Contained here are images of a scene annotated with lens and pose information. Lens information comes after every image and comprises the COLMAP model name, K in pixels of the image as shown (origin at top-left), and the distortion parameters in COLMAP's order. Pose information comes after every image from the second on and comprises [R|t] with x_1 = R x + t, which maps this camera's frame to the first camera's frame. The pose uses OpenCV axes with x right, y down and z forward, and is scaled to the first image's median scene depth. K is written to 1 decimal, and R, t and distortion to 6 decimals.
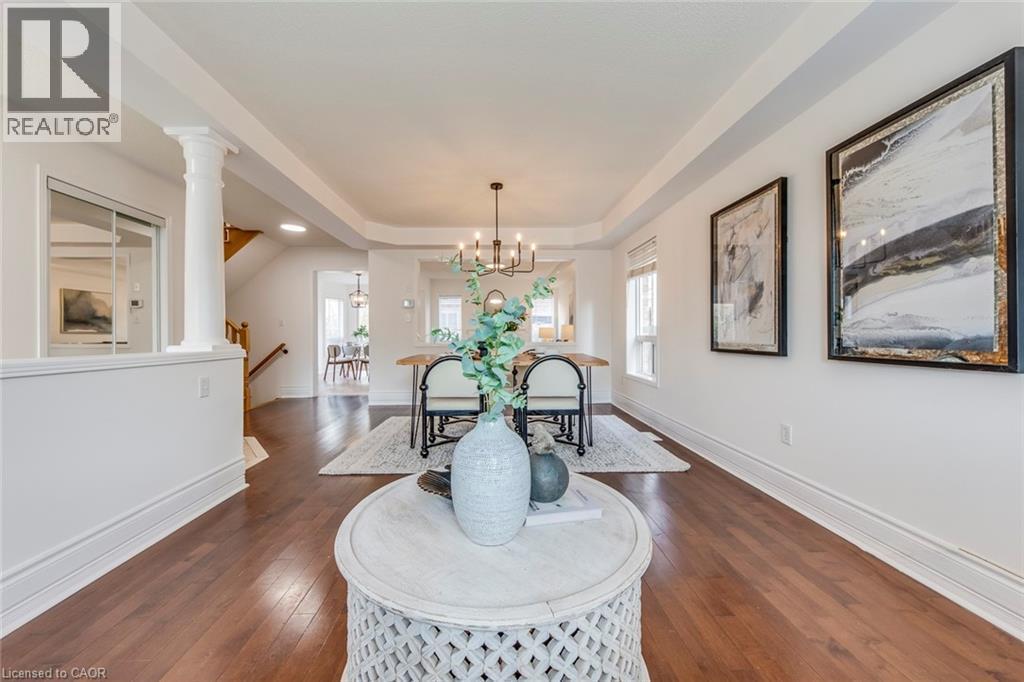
lens RADIAL K [[377.1, 0, 506.5], [0, 377.1, 336.0], [0, 0, 1]] dist [0.009595, -0.006953]
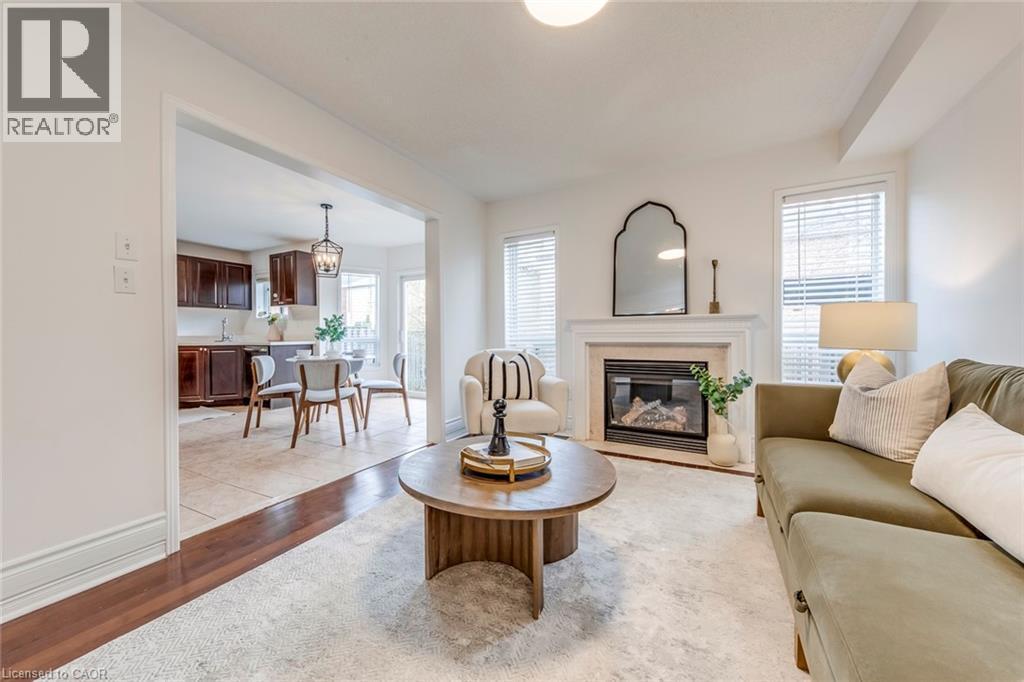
lens RADIAL K [[377.1, 0, 506.5], [0, 377.1, 336.0], [0, 0, 1]] dist [0.009595, -0.006953]
pose [[0.857932, 0.001679, -0.513761, 0.071730], [0.000309, 0.999993, 0.003785, -0.006496], [0.513764, -0.003406, 0.857925, 1.312927]]
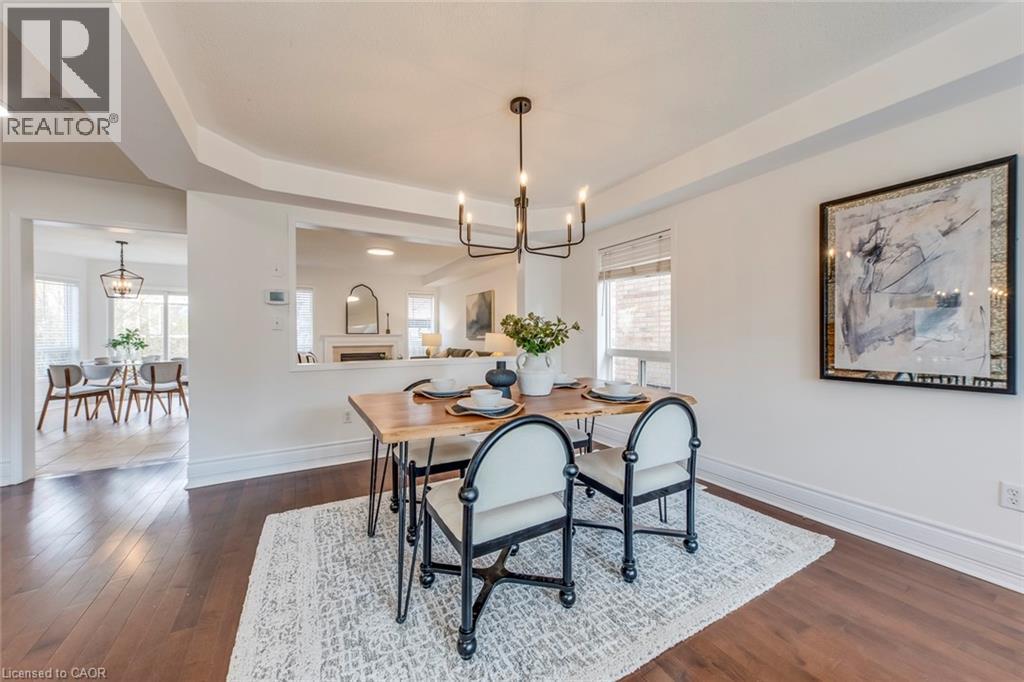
lens RADIAL K [[370.8, 0, 505.0], [0, 370.8, 337.1], [0, 0, 1]] dist [0.018694, -0.006431]
pose [[0.888487, -0.000800, 0.458901, -0.240091], [0.000224, 0.999999, 0.001309, -0.029498], [-0.458901, -0.001060, 0.888487, 0.381041]]
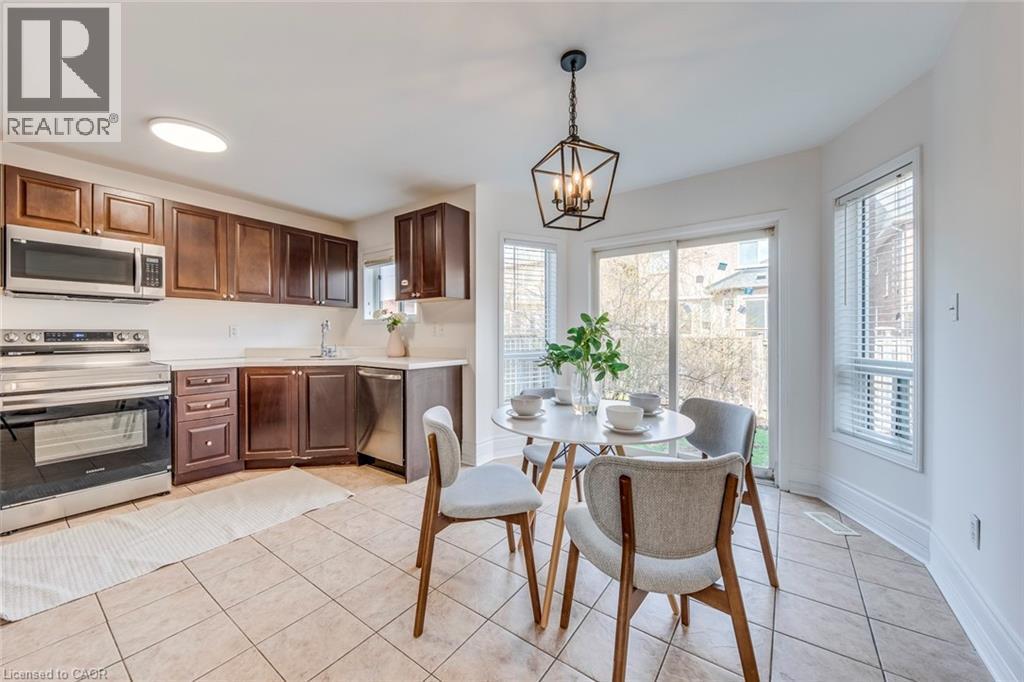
lens RADIAL K [[377.1, 0, 506.5], [0, 377.1, 336.0], [0, 0, 1]] dist [0.009595, -0.006953]
pose [[0.782846, 0.003864, -0.622204, -0.541525], [-0.002114, 0.999991, 0.003551, -0.031047], [0.622212, -0.001464, 0.782847, 1.511796]]
